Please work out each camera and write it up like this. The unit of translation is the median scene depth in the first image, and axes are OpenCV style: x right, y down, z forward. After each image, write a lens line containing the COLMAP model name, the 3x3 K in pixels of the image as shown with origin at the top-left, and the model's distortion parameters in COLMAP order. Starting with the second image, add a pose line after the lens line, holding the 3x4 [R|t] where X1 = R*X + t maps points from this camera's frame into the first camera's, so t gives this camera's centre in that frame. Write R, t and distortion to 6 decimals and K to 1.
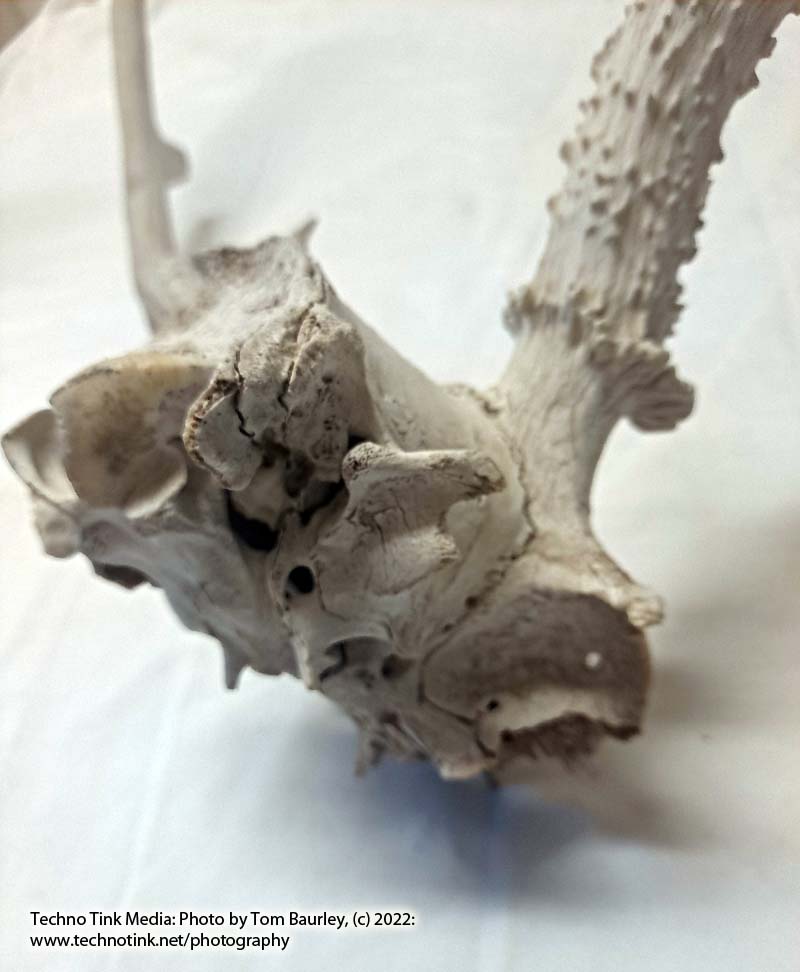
lens RADIAL K [[850.6, 0, 401.5], [0, 850.6, 528.5], [0, 0, 1]] dist [-0.021578, -0.016359]
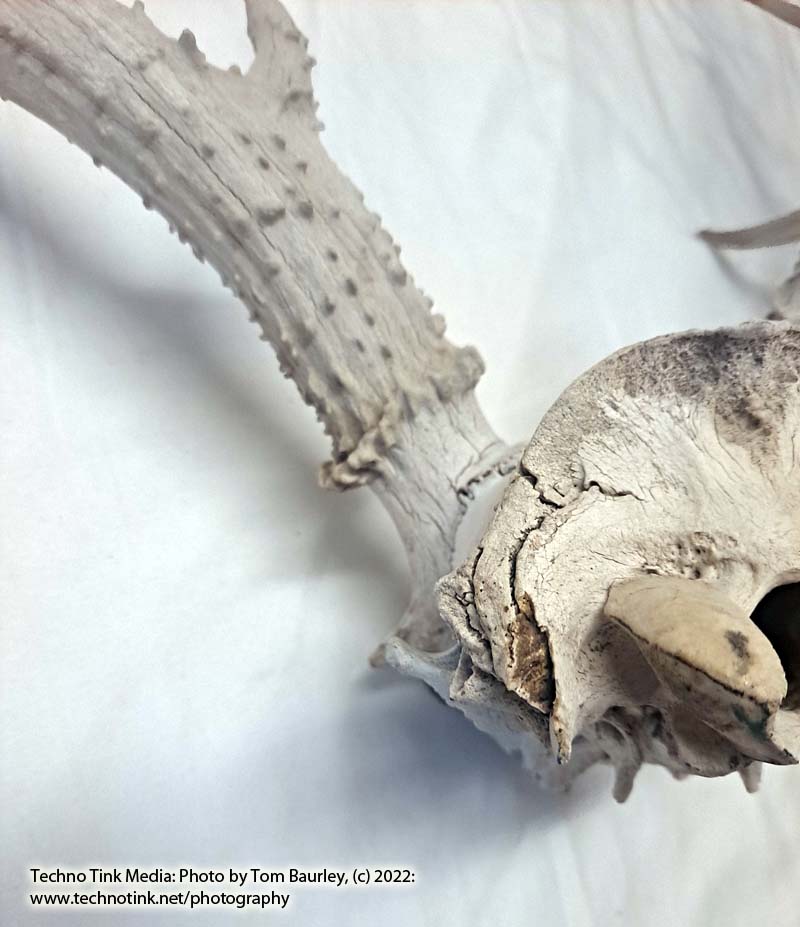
lens RADIAL K [[847.6, 0, 400.1], [0, 847.6, 526.4], [0, 0, 1]] dist [-0.014880, -0.019197]
pose [[0.633492, -0.184932, 0.751324, -1.059661], [-0.145789, 0.925097, 0.350629, -0.398676], [-0.759890, -0.331656, 0.559081, 0.830997]]
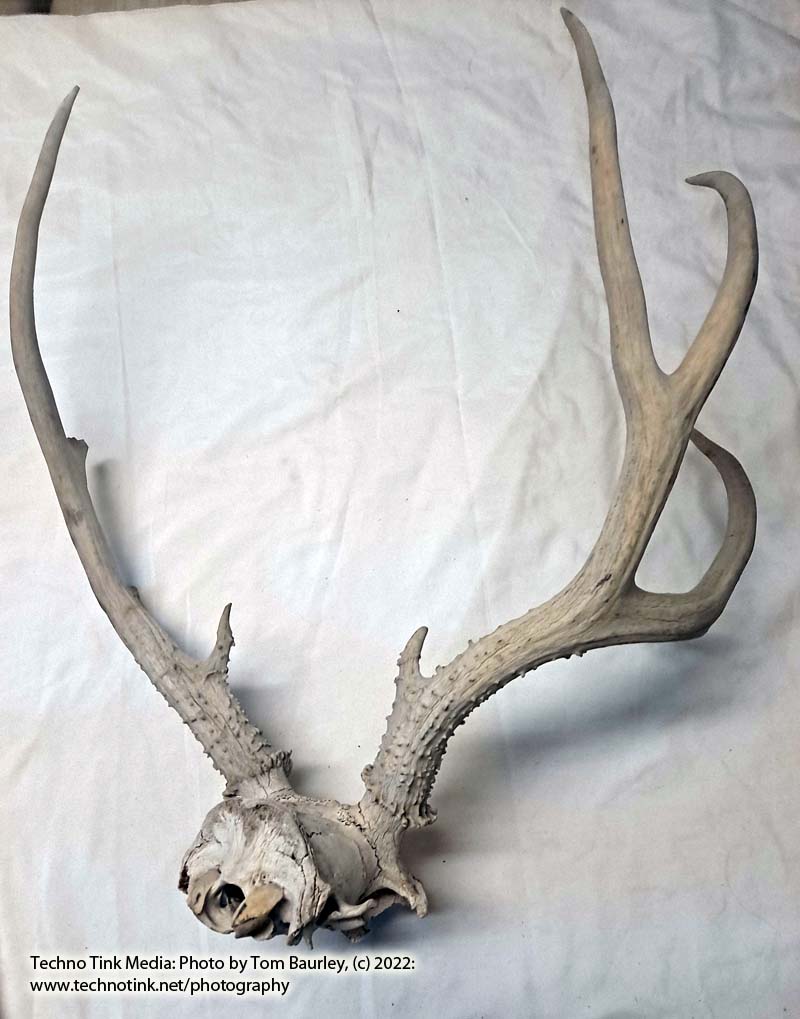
lens RADIAL K [[829.8, 0, 375.2], [0, 829.8, 558.5], [0, 0, 1]] dist [0.053307, -0.082998]
pose [[0.966379, -0.130584, 0.221494, -0.337588], [0.040110, 0.927450, 0.371789, -2.001618], [-0.253974, -0.350405, 0.901506, -1.098099]]
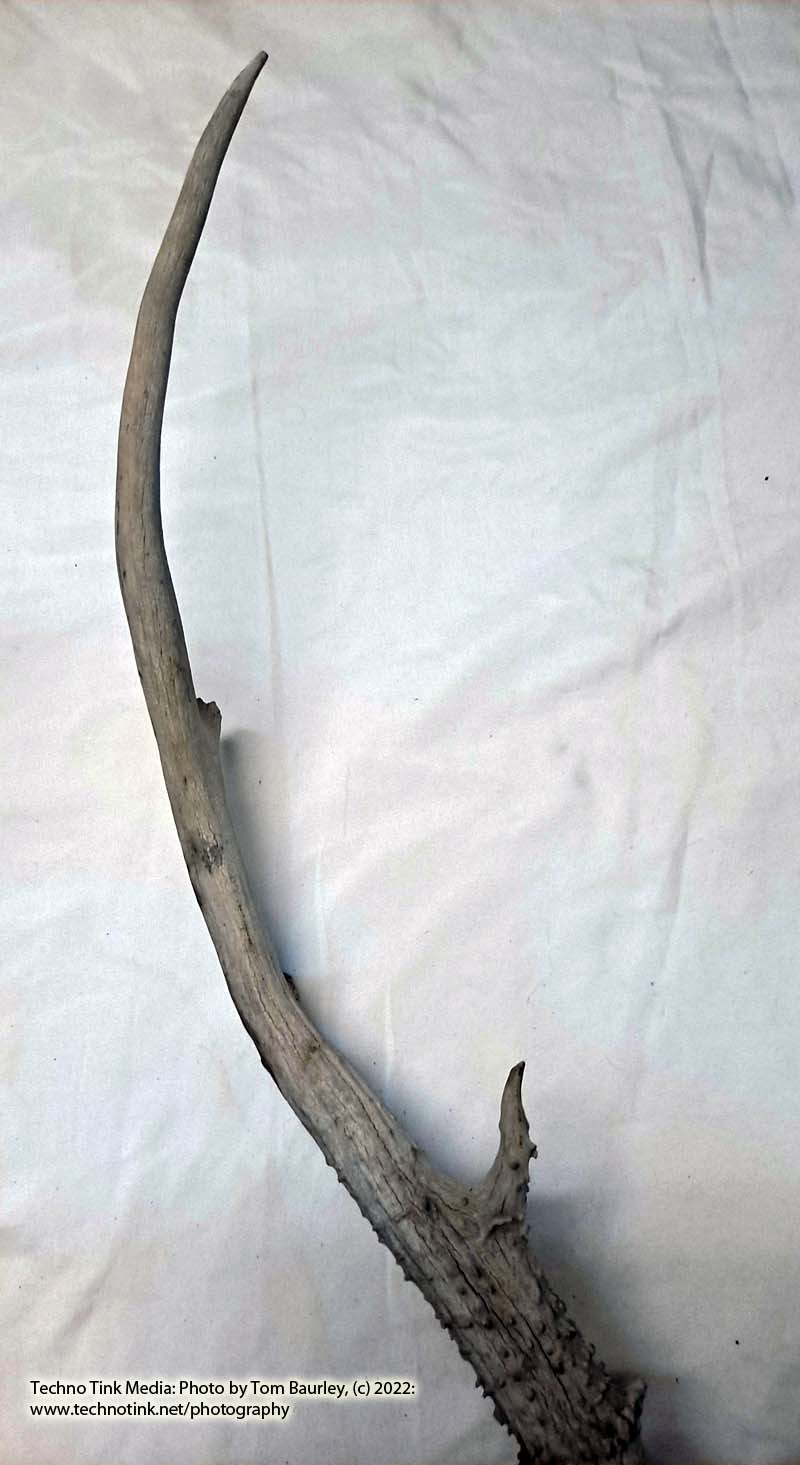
lens RADIAL K [[1081.6, 0, 309.9], [0, 1081.6, 738.8], [0, 0, 1]] dist [0.007516, -0.010201]
pose [[0.986000, -0.078793, 0.146954, -0.844746], [0.023148, 0.937457, 0.347331, -1.985200], [-0.165130, -0.339067, 0.926156, 0.219040]]
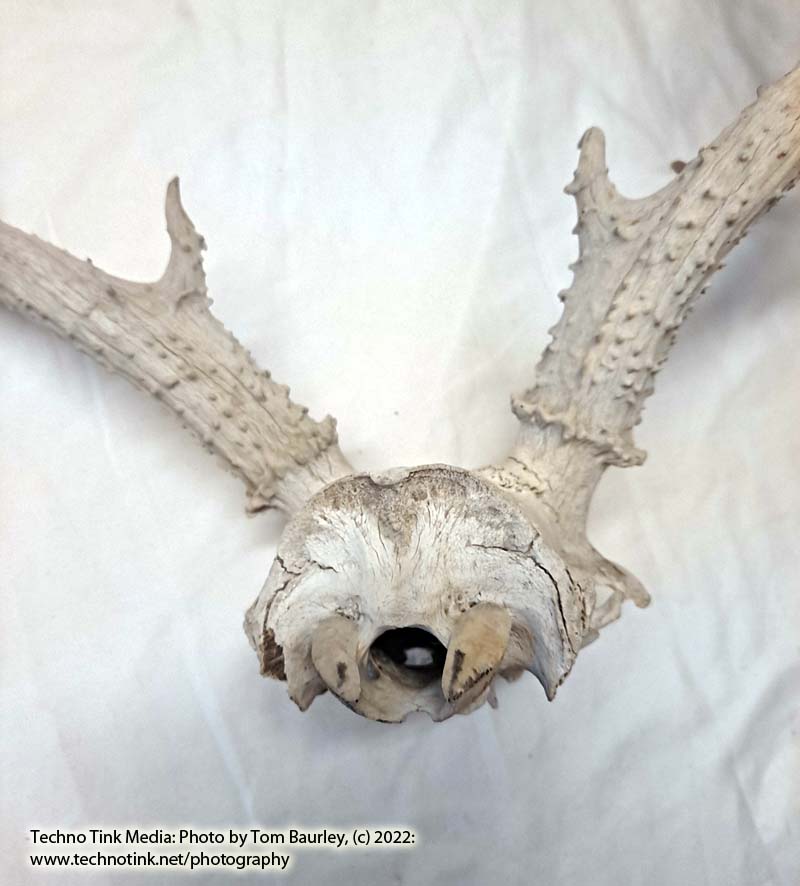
lens RADIAL K [[816.2, 0, 400.0], [0, 816.2, 443.0], [0, 0, 1]] dist [0.006509, -0.009048]
pose [[0.789334, -0.332311, 0.516256, -0.880315], [0.035905, 0.864404, 0.501515, -1.036317], [-0.612913, -0.377327, 0.694235, 0.187205]]
